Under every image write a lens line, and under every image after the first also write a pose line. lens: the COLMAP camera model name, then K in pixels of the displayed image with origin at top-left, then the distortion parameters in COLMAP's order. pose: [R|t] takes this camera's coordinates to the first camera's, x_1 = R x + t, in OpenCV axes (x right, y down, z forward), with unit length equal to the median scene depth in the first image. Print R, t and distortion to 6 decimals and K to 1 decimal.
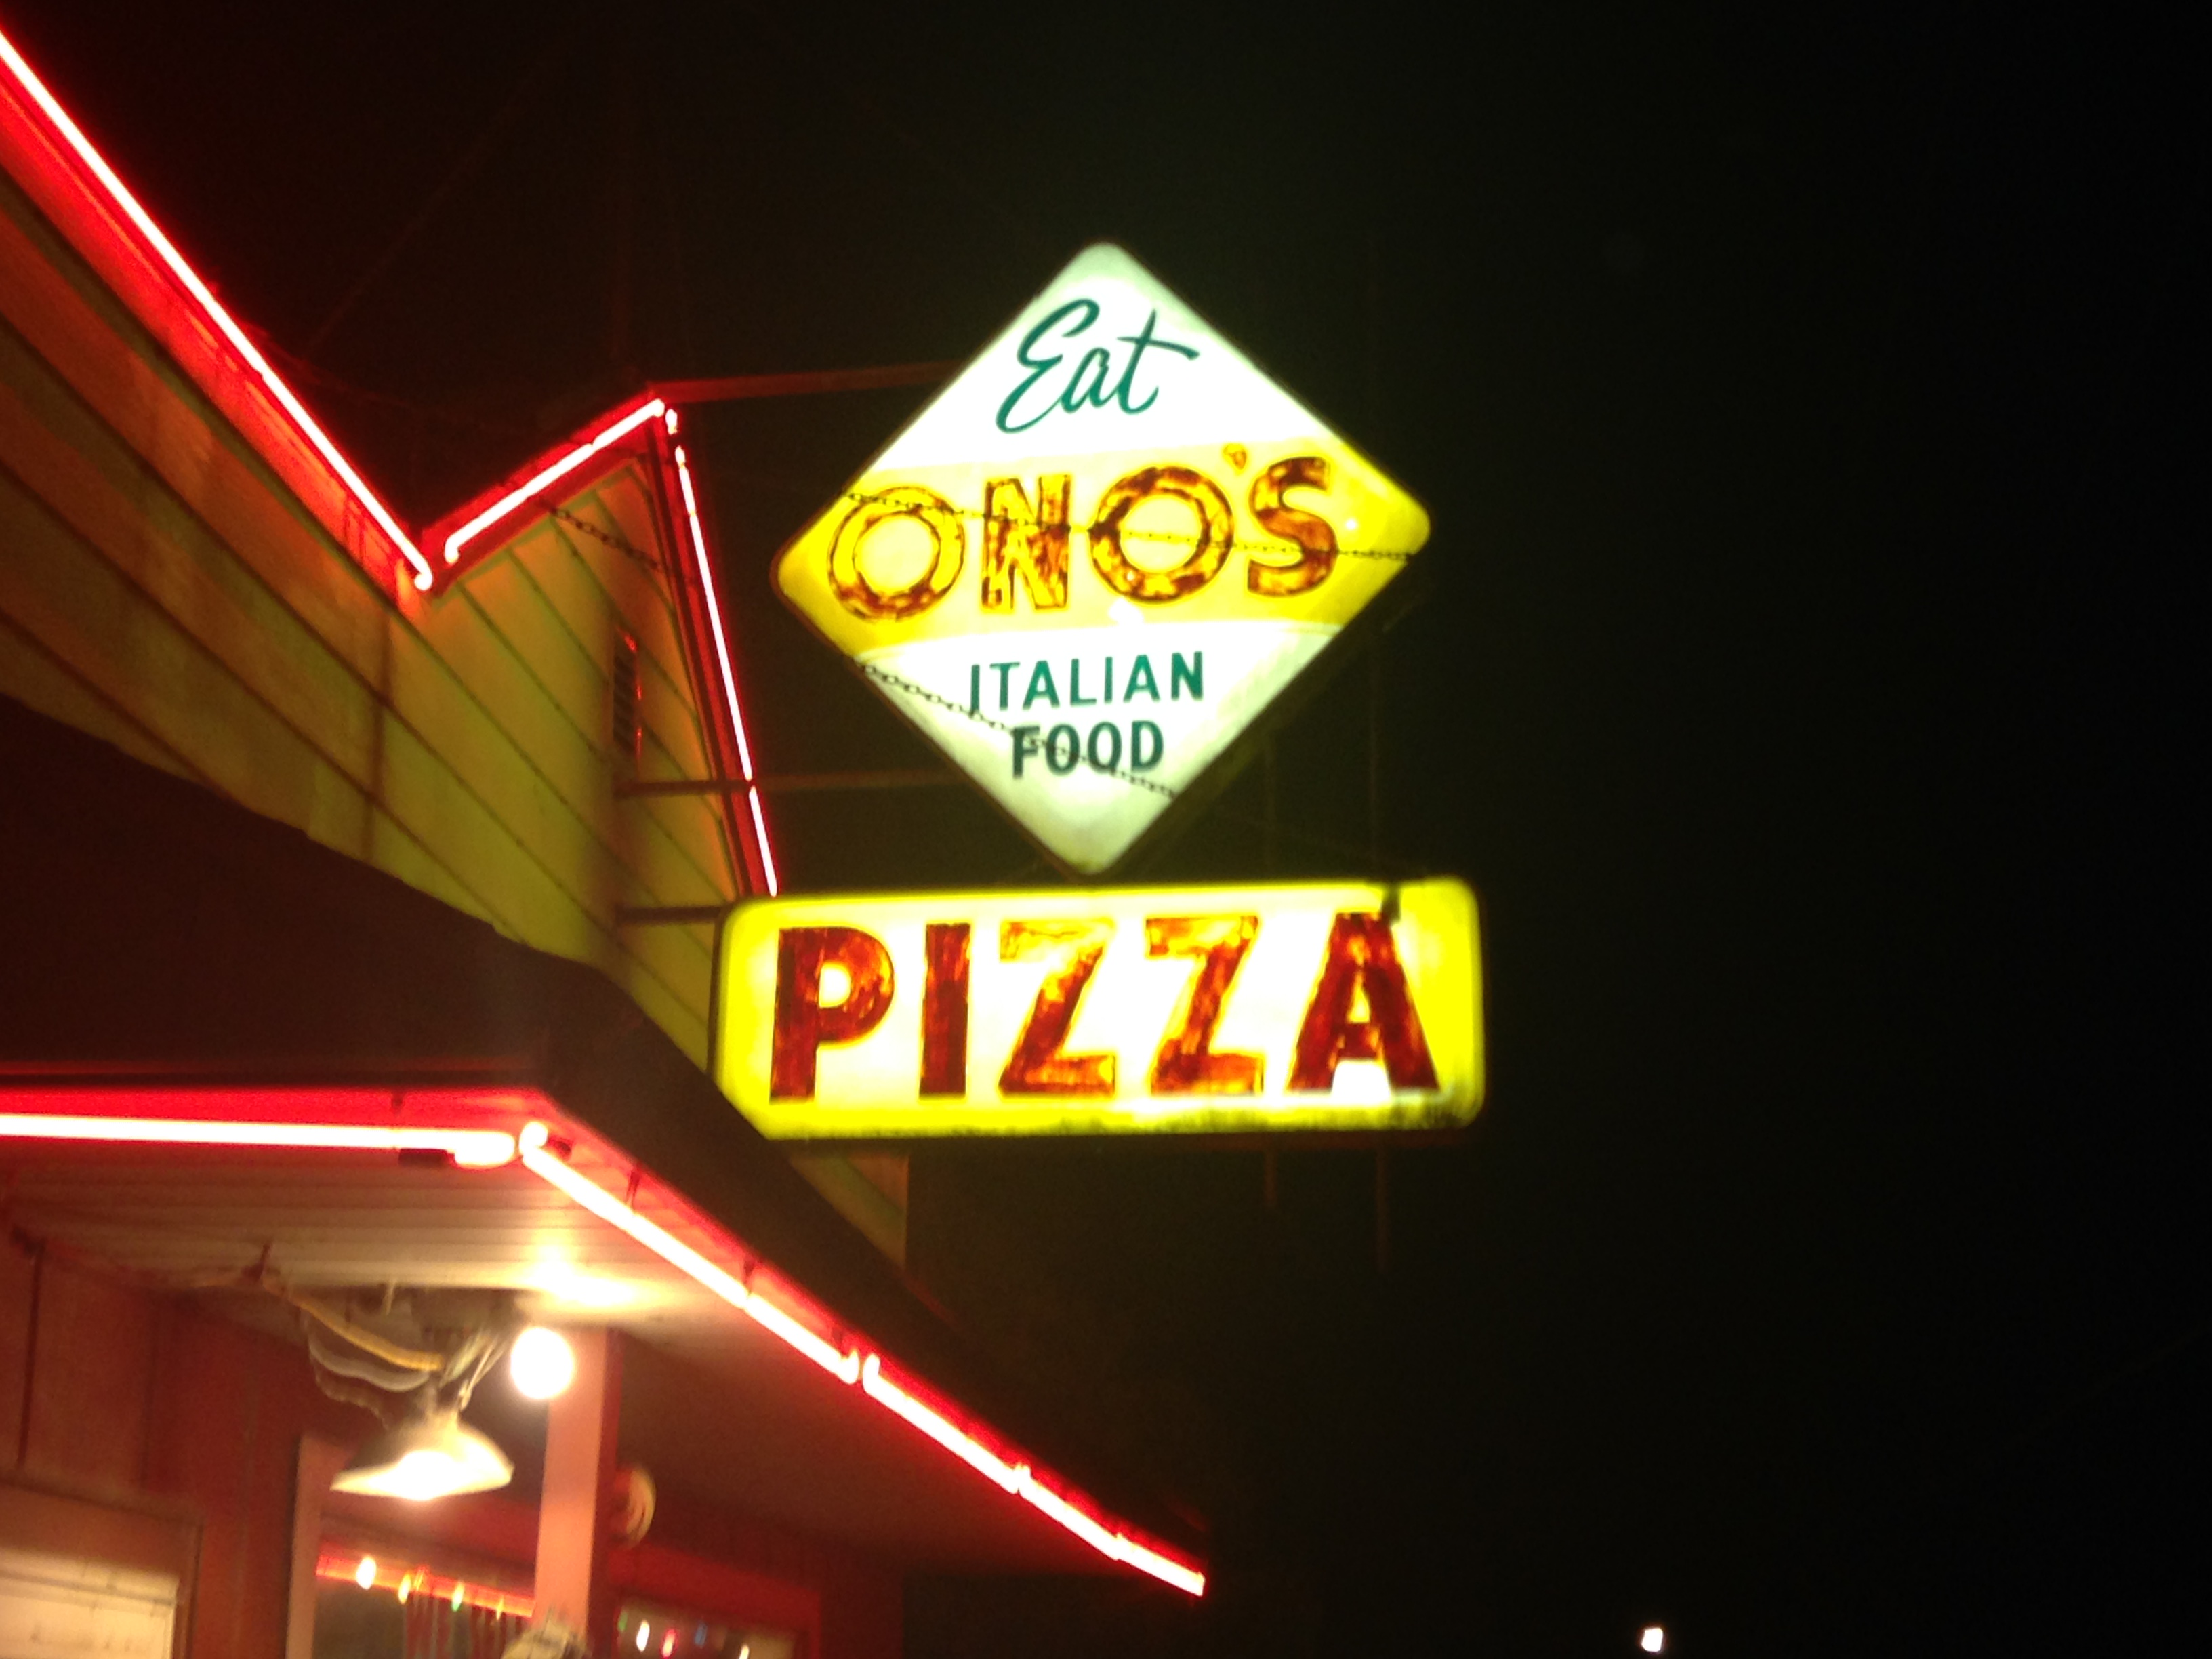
lens RADIAL K [[3010.4, 0, 1106.0], [0, 3010.4, 829.5], [0, 0, 1]] dist [0.141631, -0.066439]
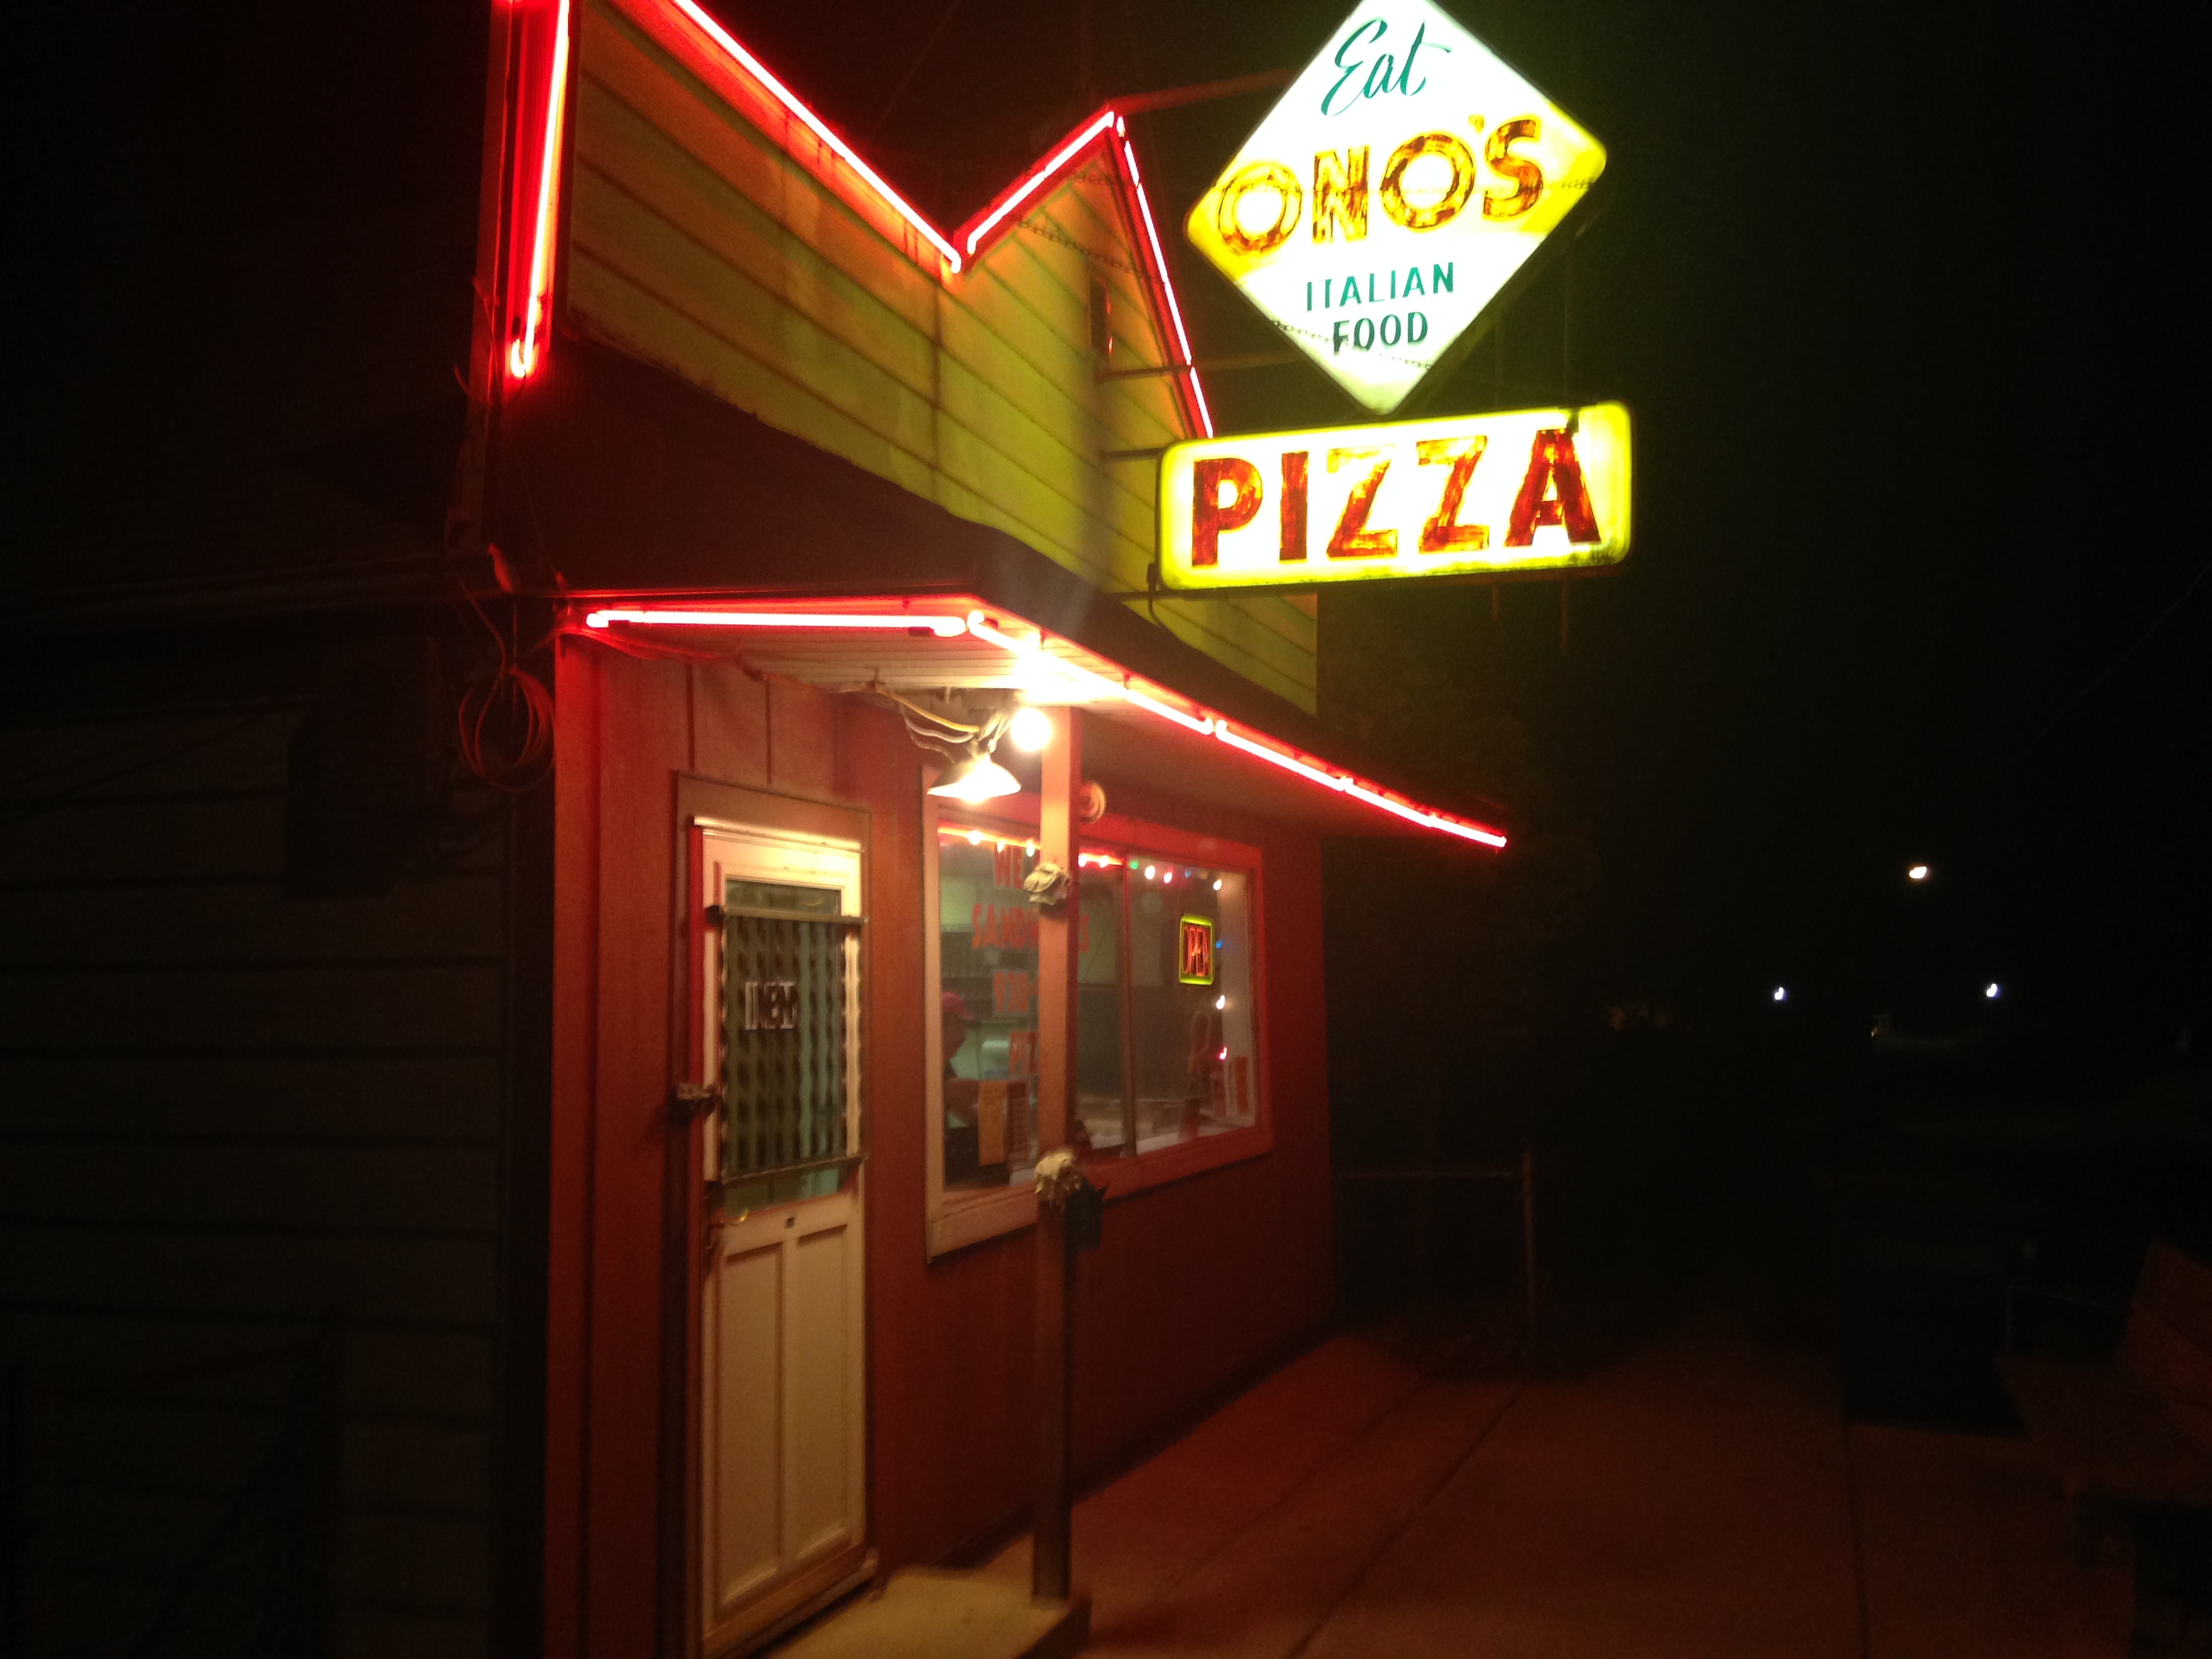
lens RADIAL K [[2066.4, 0, 1108.4], [0, 2066.4, 864.6], [0, 0, 1]] dist [0.117113, -0.000764]
pose [[0.976226, -0.012356, -0.216403, 0.091007], [0.065507, 0.968508, 0.240210, -0.029545], [0.206620, -0.248675, 0.946292, -0.138429]]
